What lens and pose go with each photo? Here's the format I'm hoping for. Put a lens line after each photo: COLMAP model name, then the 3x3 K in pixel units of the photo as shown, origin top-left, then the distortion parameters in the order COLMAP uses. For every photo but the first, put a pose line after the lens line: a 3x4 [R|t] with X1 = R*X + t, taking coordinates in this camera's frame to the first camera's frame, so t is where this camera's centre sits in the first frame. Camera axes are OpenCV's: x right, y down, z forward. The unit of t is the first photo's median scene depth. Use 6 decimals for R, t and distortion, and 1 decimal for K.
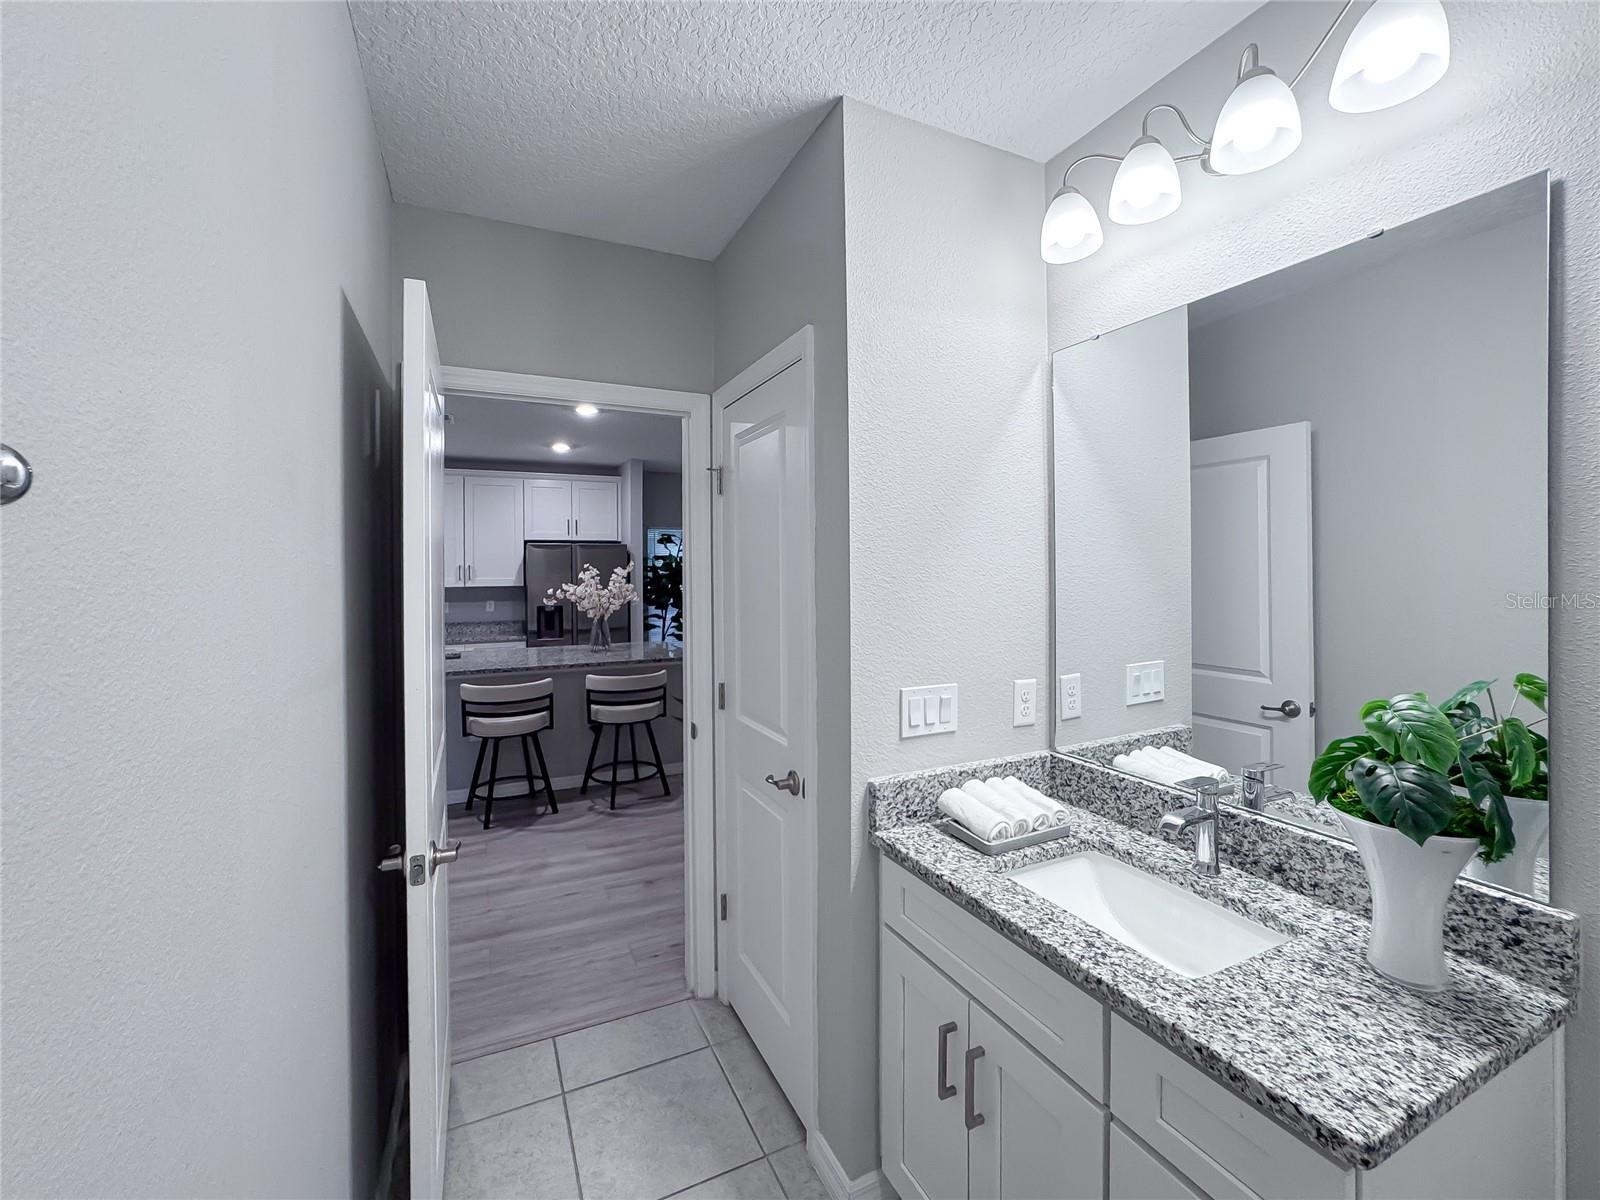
lens RADIAL K [[674.3, 0, 779.2], [0, 674.3, 572.7], [0, 0, 1]] dist [-0.028217, 0.012497]
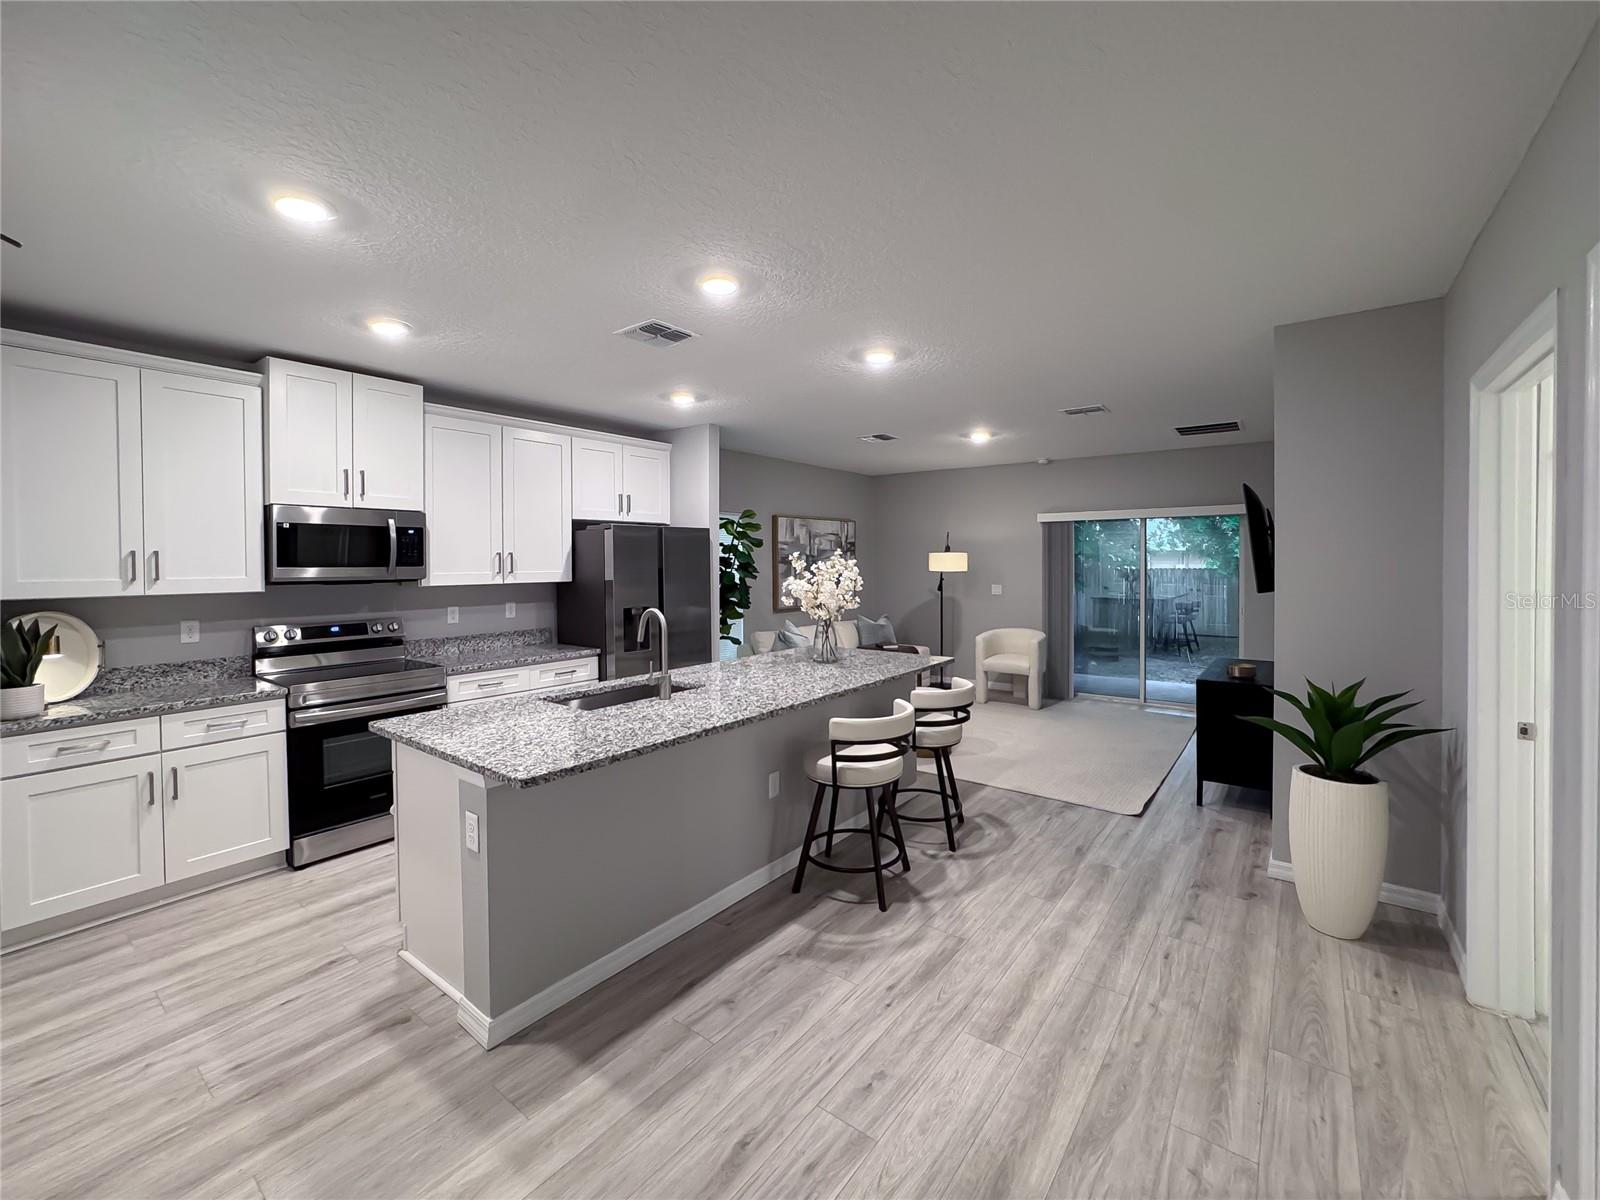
lens RADIAL K [[674.3, 0, 799.0], [0, 674.3, 566.5], [0, 0, 1]] dist [-0.028217, 0.012497]
pose [[0.880845, -0.000776, 0.473404, -0.789659], [-0.000741, 0.999995, 0.003019, 0.001478], [-0.473404, -0.003010, 0.880840, 0.359543]]
